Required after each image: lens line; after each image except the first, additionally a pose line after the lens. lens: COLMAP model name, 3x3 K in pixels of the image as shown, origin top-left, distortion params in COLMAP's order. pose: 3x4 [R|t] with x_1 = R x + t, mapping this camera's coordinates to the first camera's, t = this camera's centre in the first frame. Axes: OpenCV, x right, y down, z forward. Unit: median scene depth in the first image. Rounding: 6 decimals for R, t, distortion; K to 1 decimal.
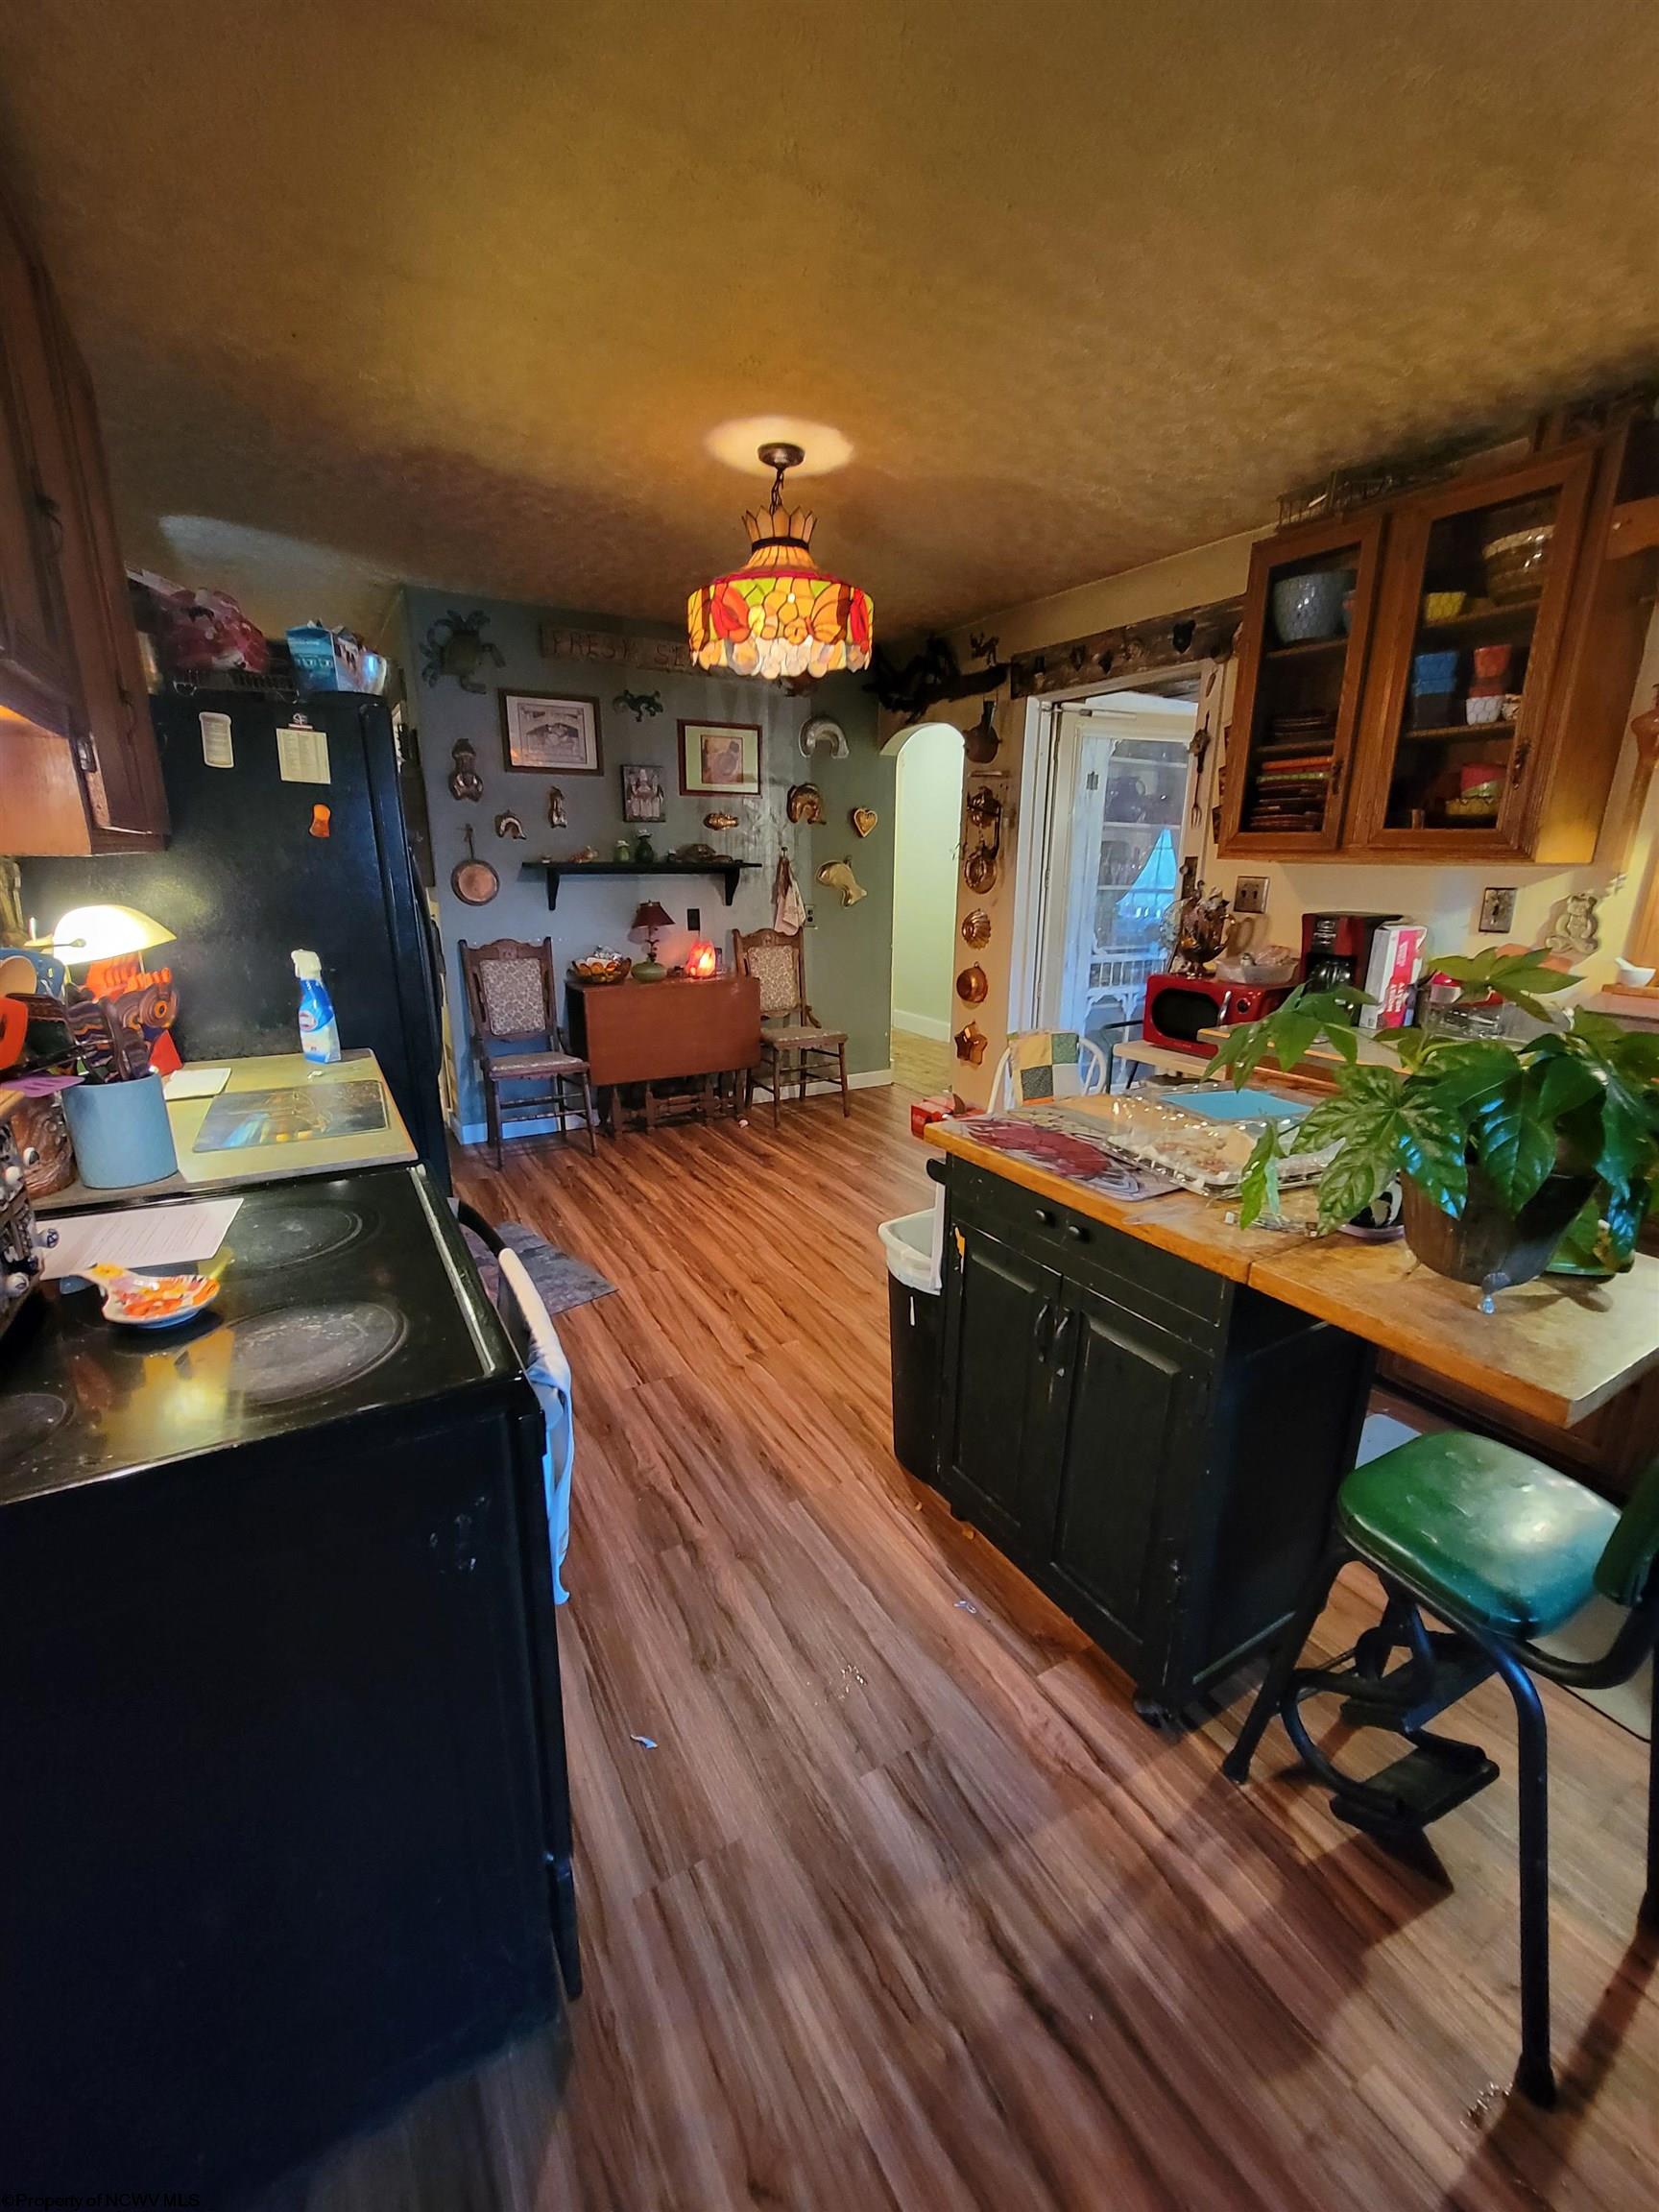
lens RADIAL K [[900.3, 0, 845.0], [0, 900.3, 1110.2], [0, 0, 1]] dist [-0.001853, 0.002112]
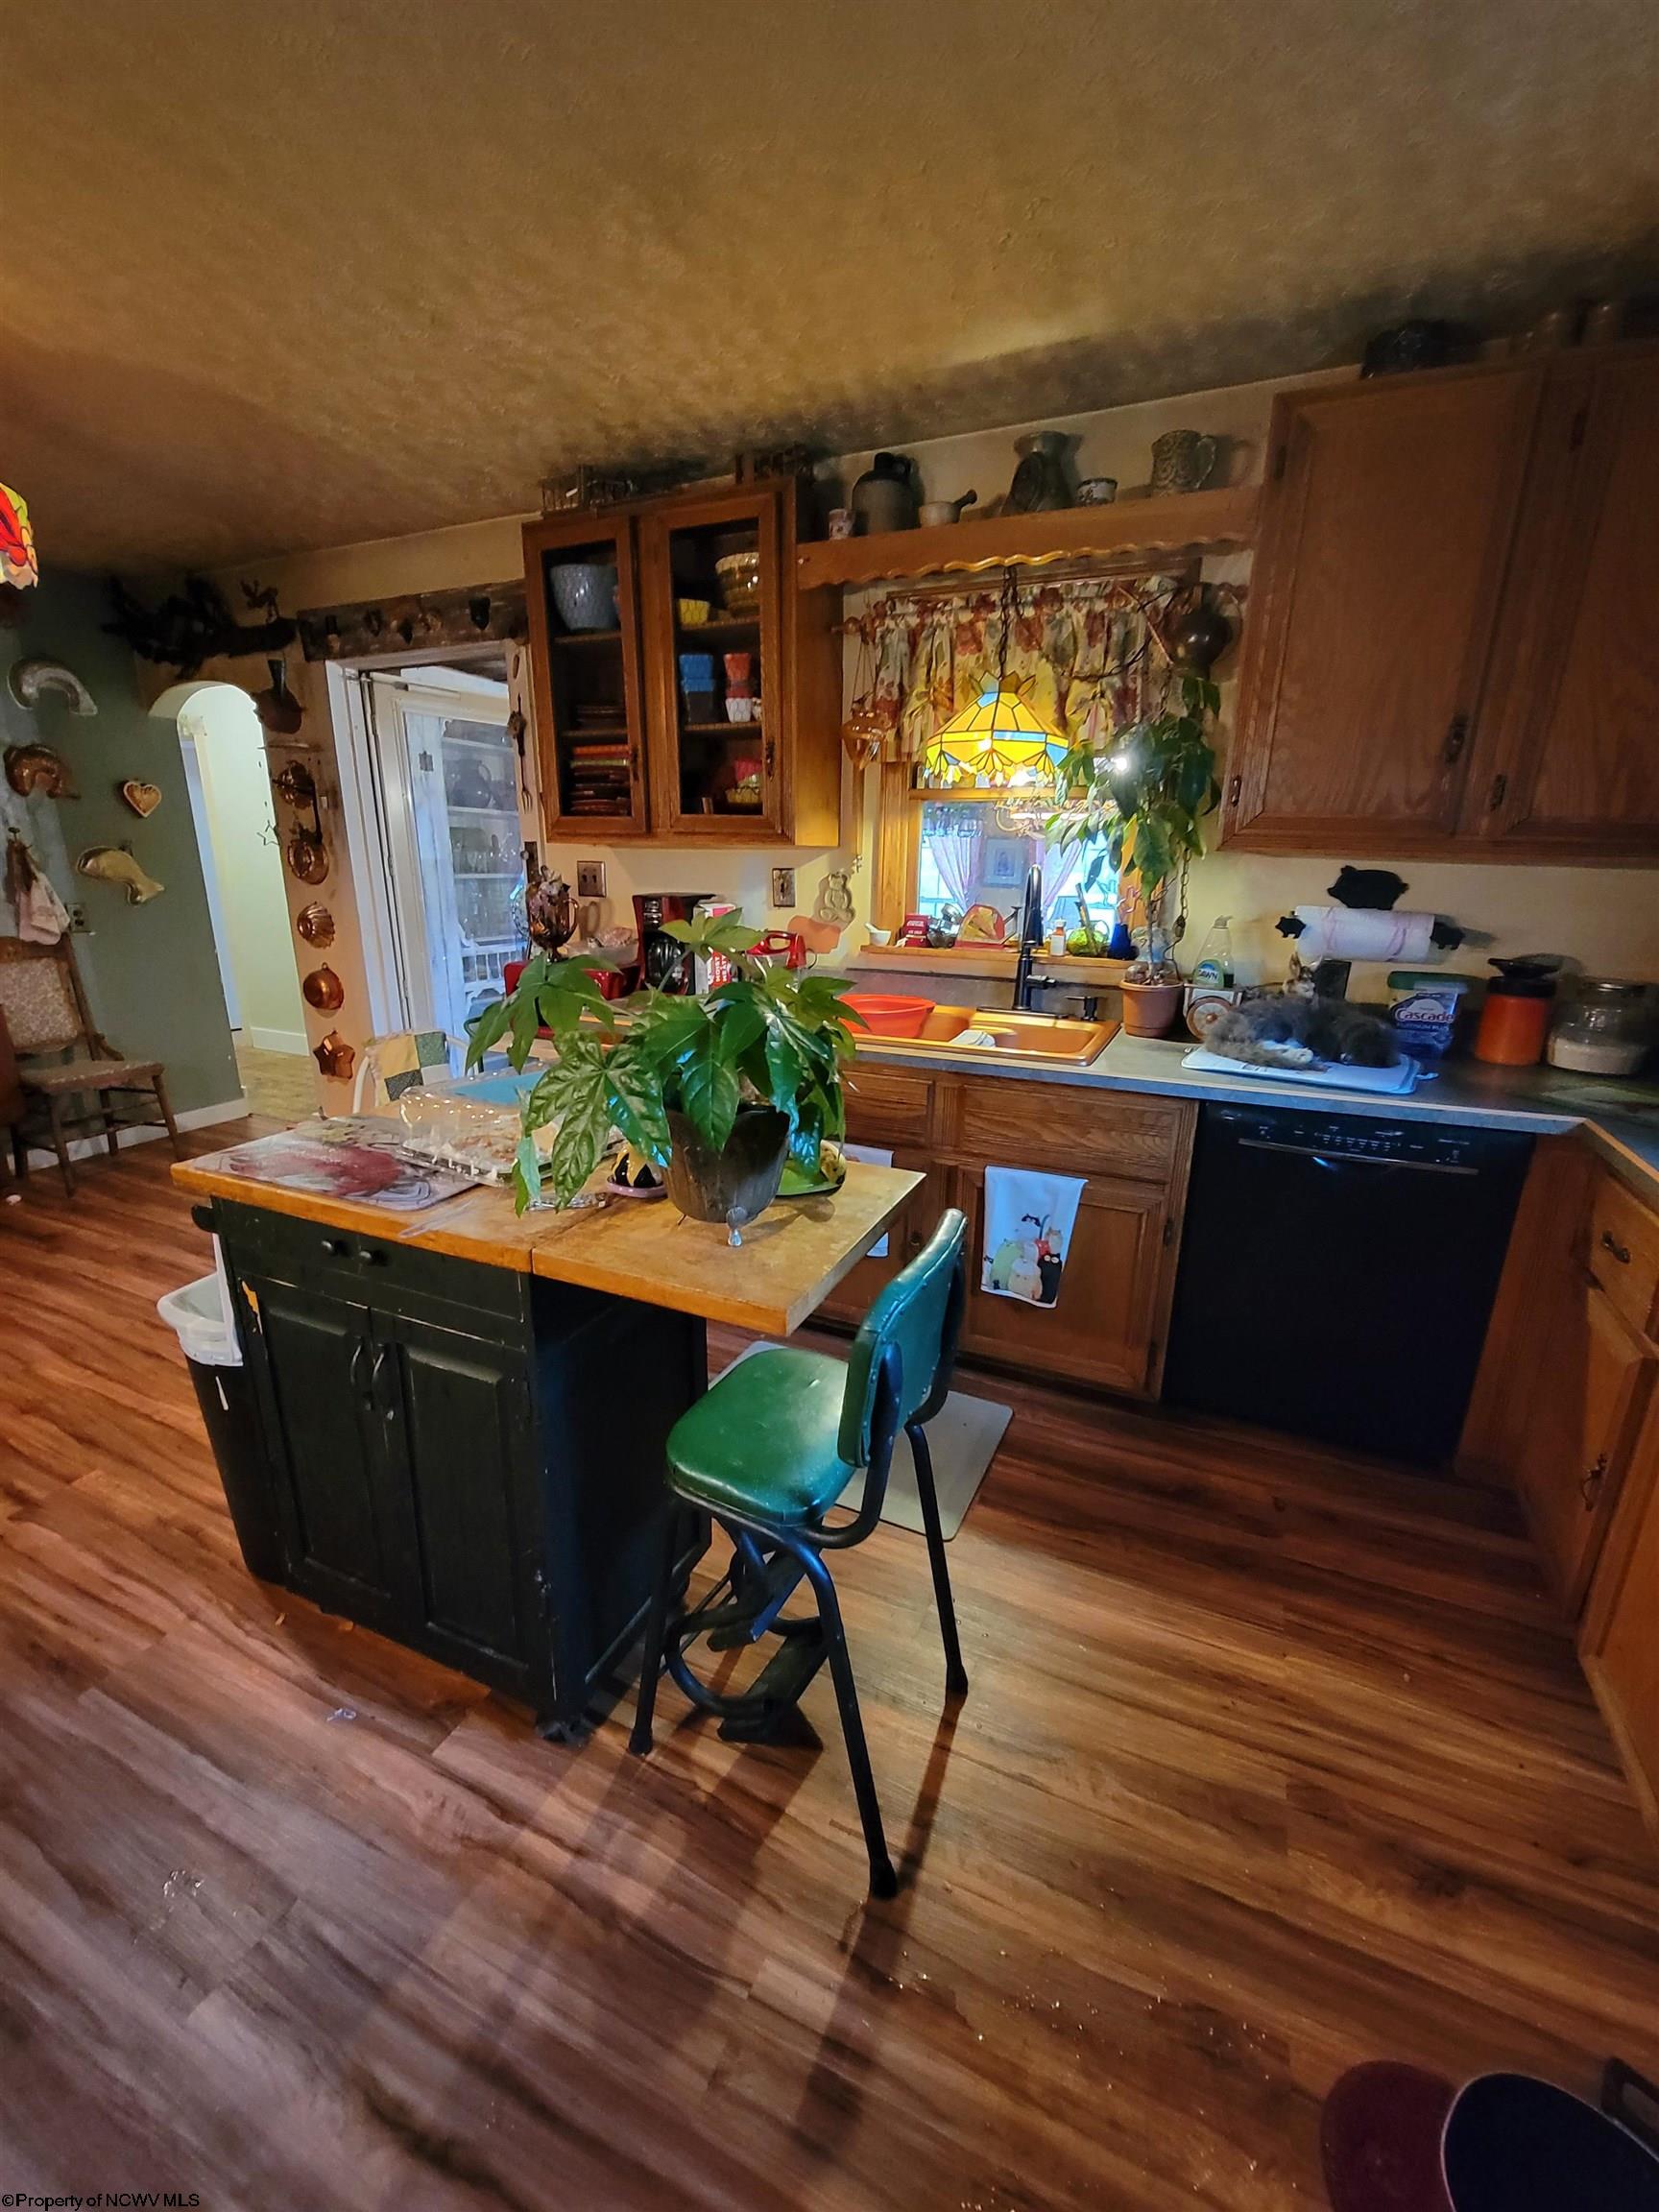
lens RADIAL K [[900.3, 0, 827.5], [0, 900.3, 1108.7], [0, 0, 1]] dist [-0.001853, 0.002112]
pose [[0.820562, -0.154259, 0.550347, 0.103864], [0.151234, 0.987171, 0.051209, 0.010487], [-0.551186, 0.041210, 0.833364, 0.014302]]
